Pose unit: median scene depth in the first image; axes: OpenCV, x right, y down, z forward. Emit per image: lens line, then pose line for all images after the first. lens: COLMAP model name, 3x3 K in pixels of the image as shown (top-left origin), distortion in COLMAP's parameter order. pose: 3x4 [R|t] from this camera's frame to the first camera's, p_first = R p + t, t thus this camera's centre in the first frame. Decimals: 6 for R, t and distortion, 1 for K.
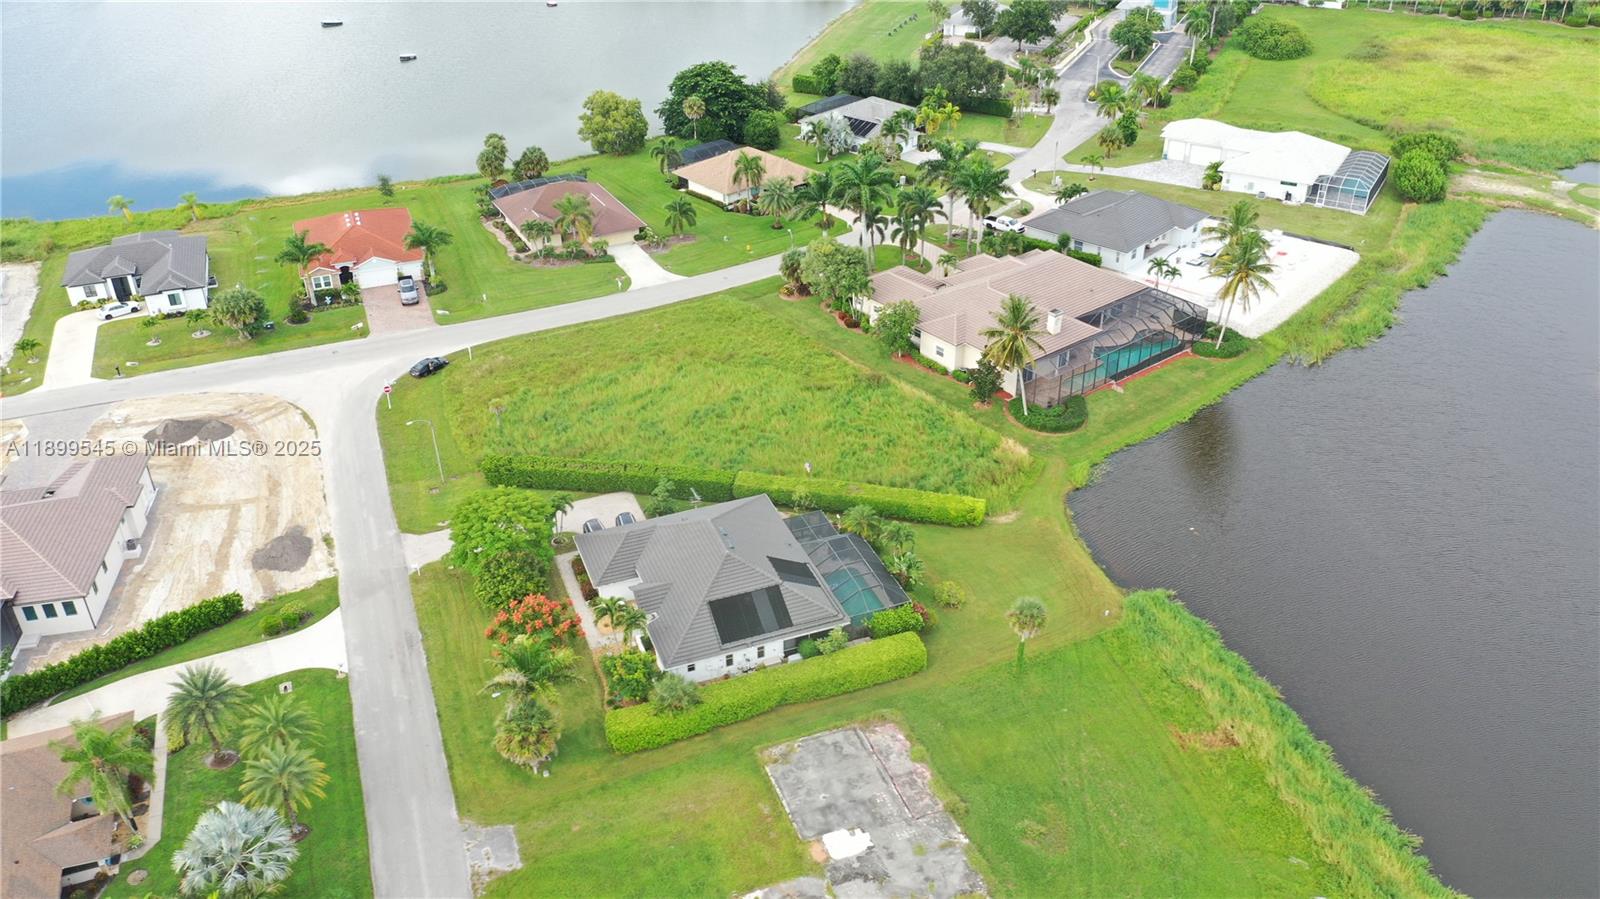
lens RADIAL K [[1261.7, 0, 801.9], [0, 1261.7, 448.6], [0, 0, 1]] dist [0.001753, 0.005573]
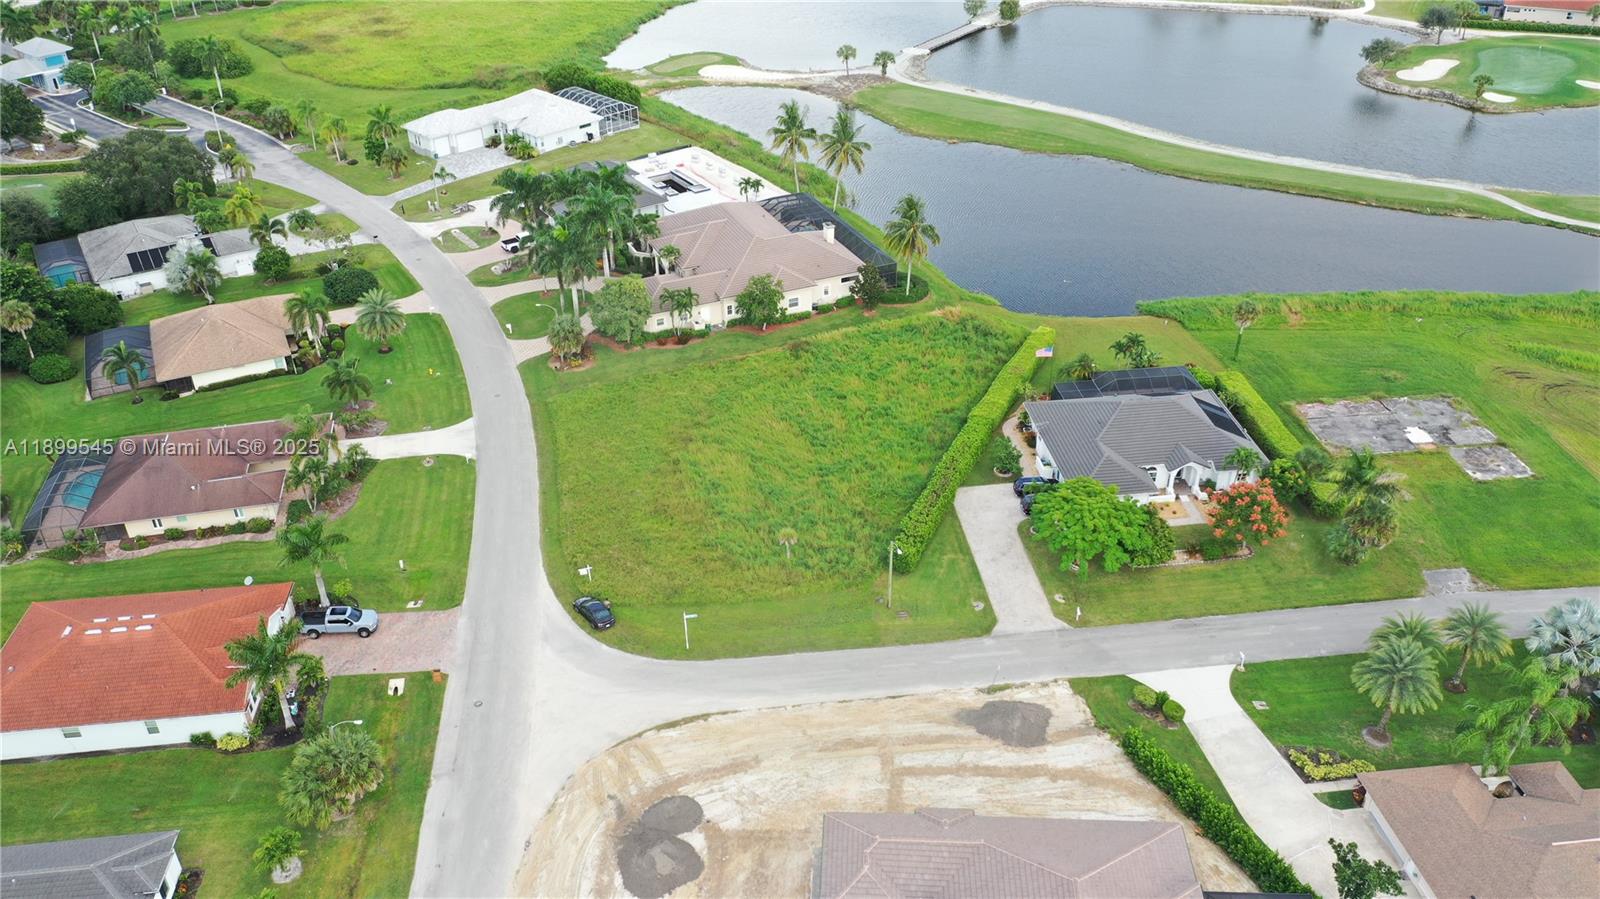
lens RADIAL K [[1261.7, 0, 798.6], [0, 1261.7, 446.8], [0, 0, 1]] dist [0.001753, 0.005573]
pose [[0.255836, -0.501407, 0.826522, -0.832602], [0.507664, 0.797281, 0.326529, -0.324553], [-0.822694, 0.336058, 0.458519, 0.537038]]
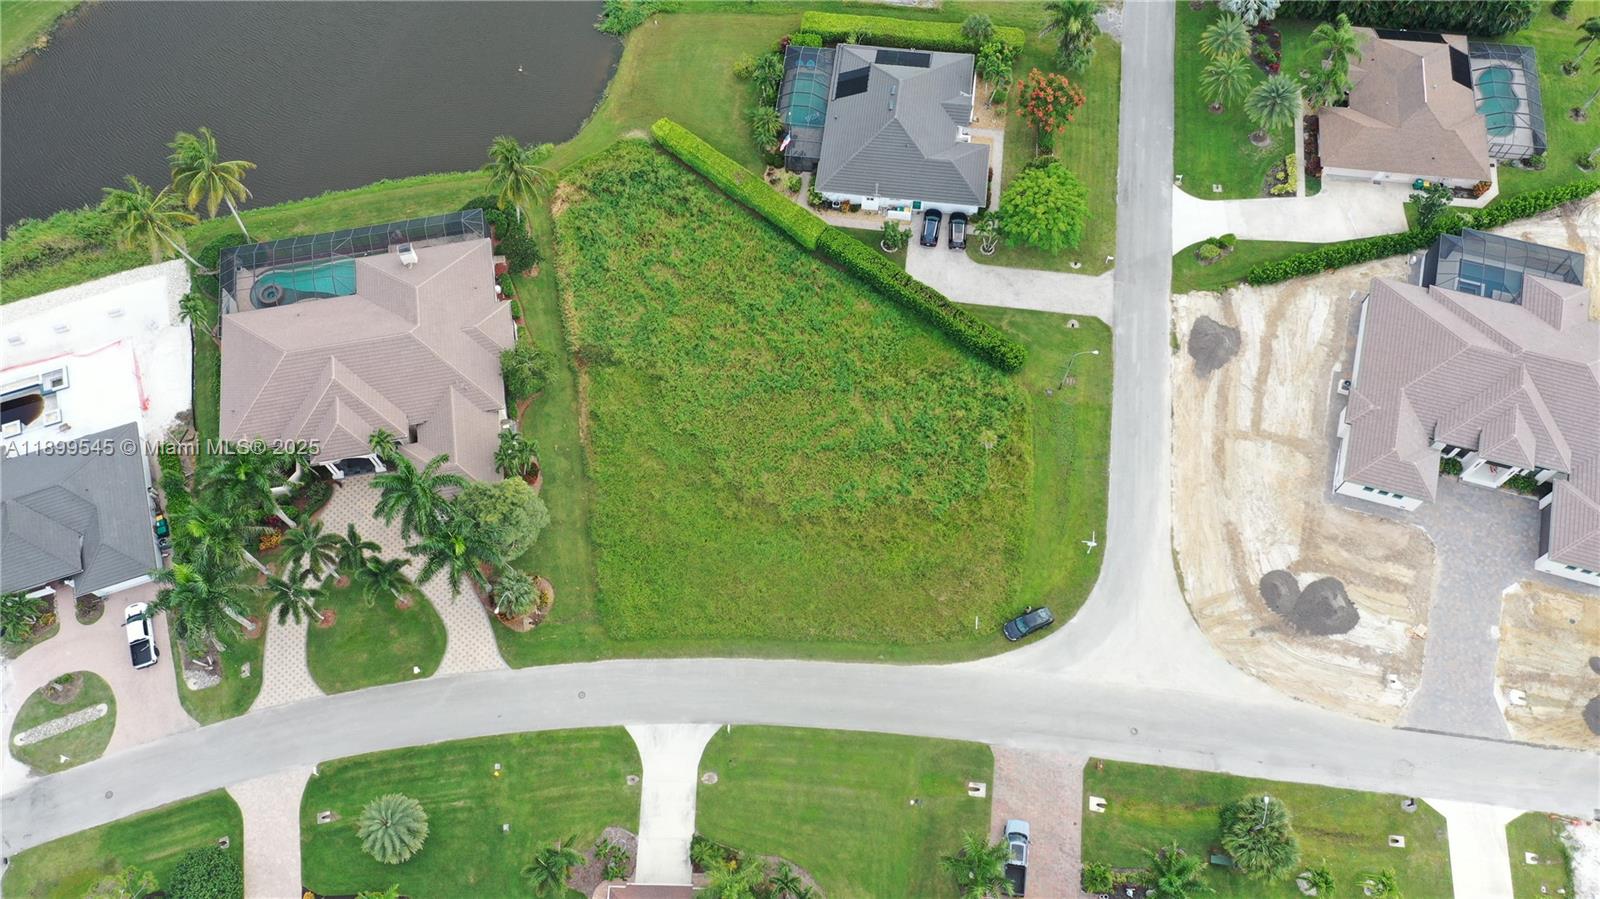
lens RADIAL K [[1261.7, 0, 799.6], [0, 1261.7, 448.6], [0, 0, 1]] dist [0.001753, 0.005573]
pose [[-0.876157, -0.422532, 0.231982, -0.309607], [0.279492, -0.053213, 0.958672, -0.874610], [-0.392725, 0.904785, 0.164718, 0.832979]]
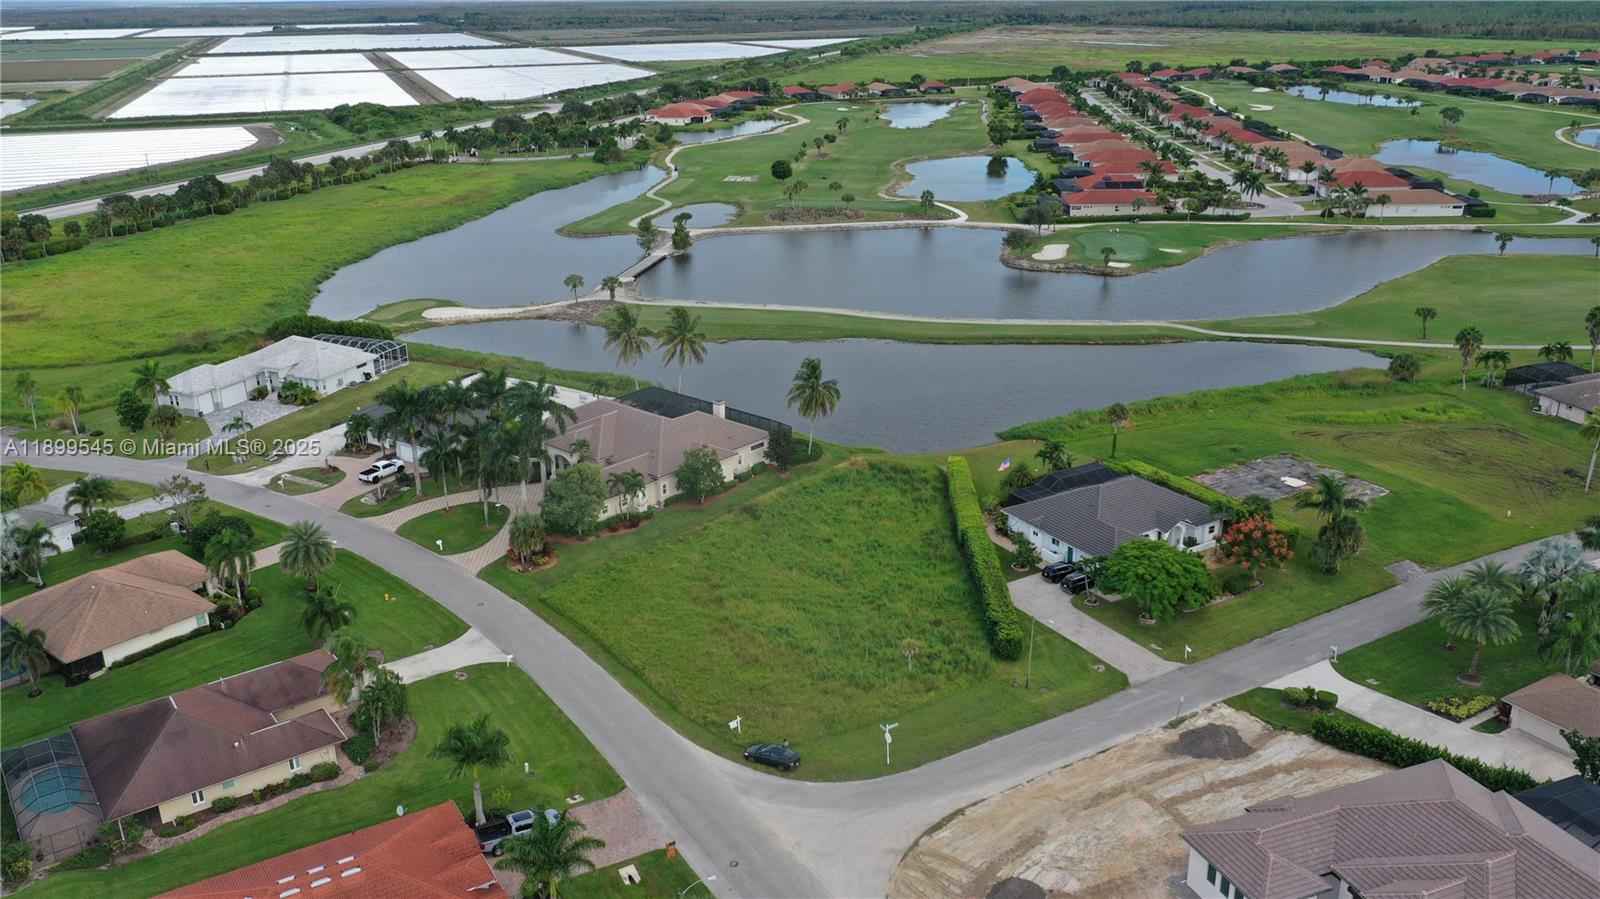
lens RADIAL K [[1261.7, 0, 799.3], [0, 1261.7, 450.4], [0, 0, 1]] dist [0.001753, 0.005573]
pose [[-0.162549, -0.323375, 0.932205, -0.902598], [0.523630, 0.772485, 0.359275, -0.443174], [-0.836295, 0.546531, 0.043762, 0.872644]]
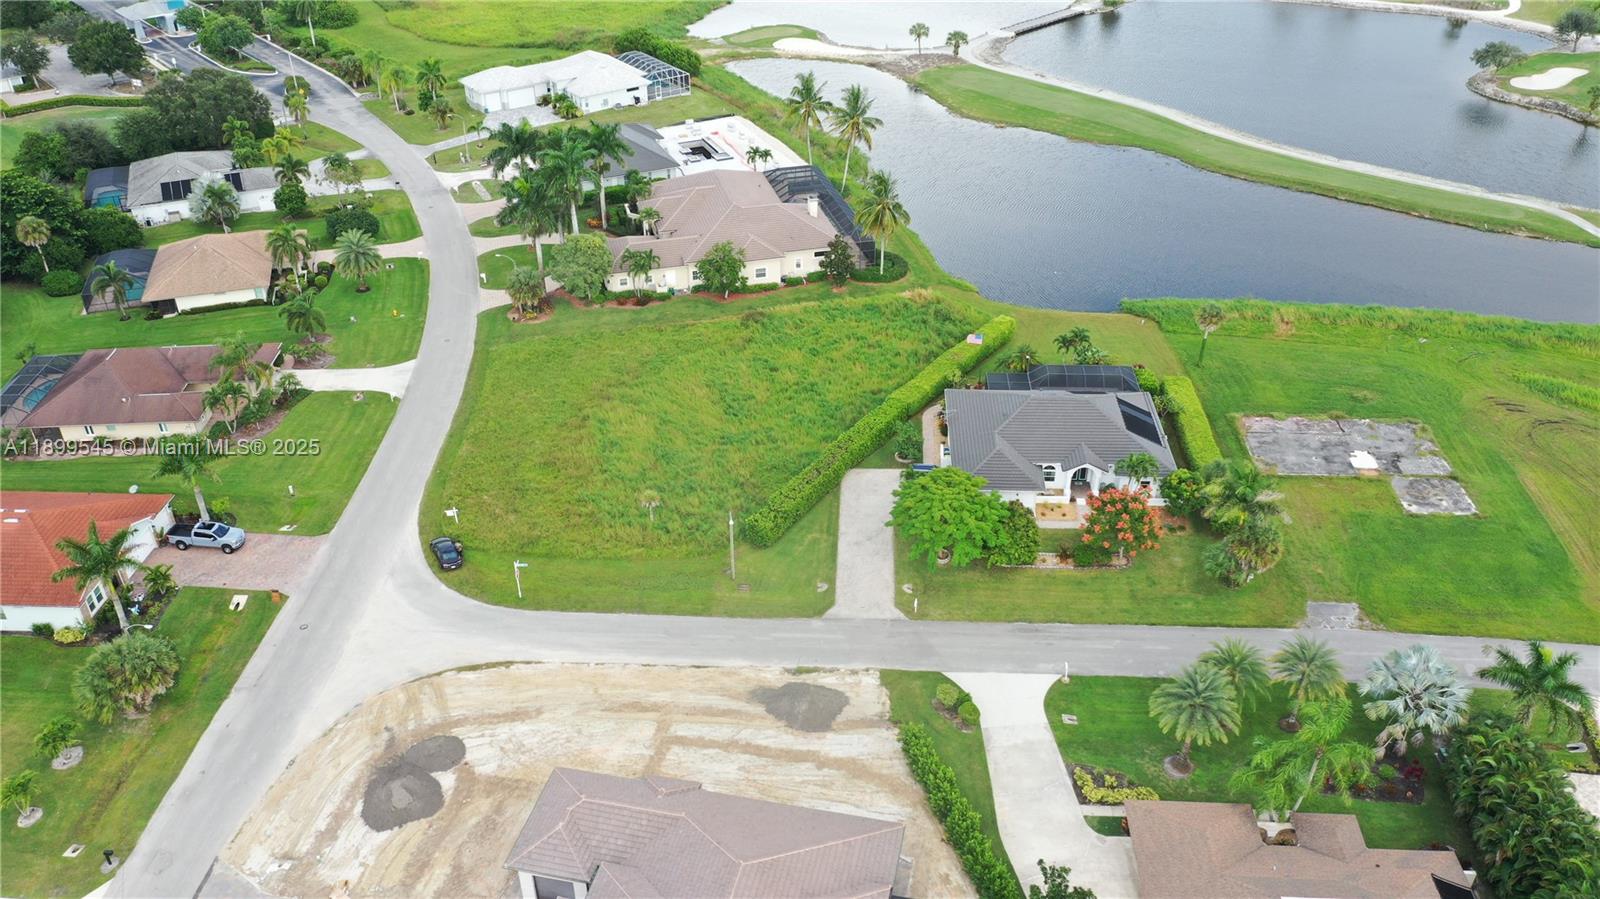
lens RADIAL K [[1261.7, 0, 800.4], [0, 1261.7, 444.8], [0, 0, 1]] dist [0.001753, 0.005573]
pose [[0.411706, -0.478583, 0.775536, -0.766104], [0.474362, 0.839171, 0.266030, -0.220151], [-0.778125, 0.258359, 0.572514, 0.394482]]
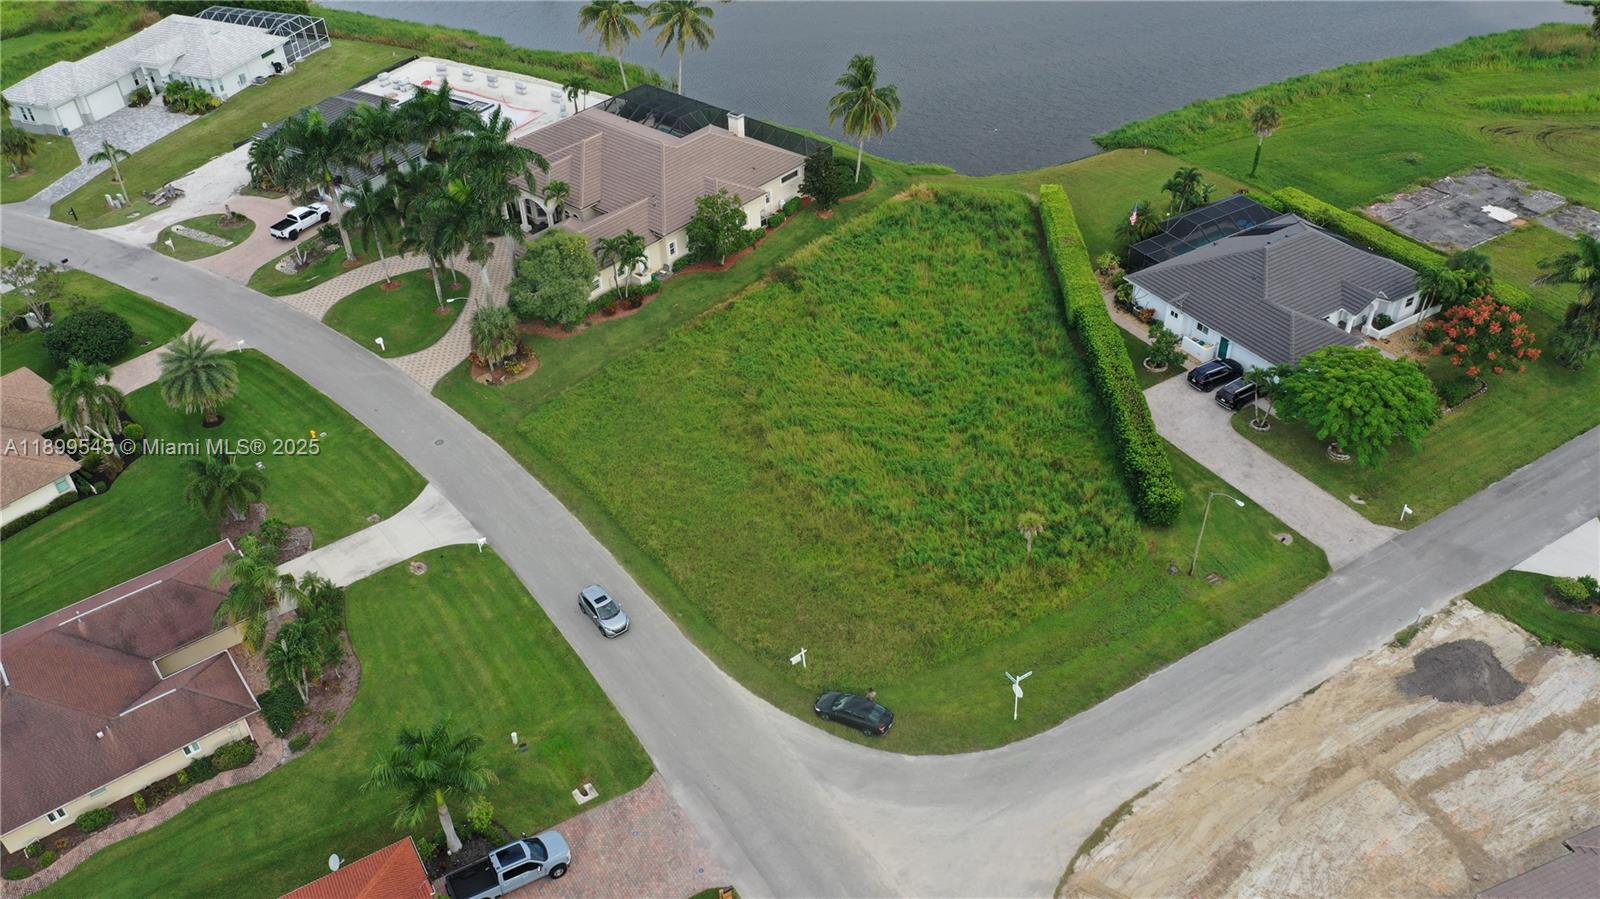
lens RADIAL K [[1261.7, 0, 800.9], [0, 1261.7, 458.4], [0, 0, 1]] dist [0.001753, 0.005573]
pose [[-0.176126, -0.587823, 0.789585, -0.635678], [0.539477, 0.613296, 0.576917, -0.433245], [-0.823374, 0.527573, 0.209100, 0.866932]]
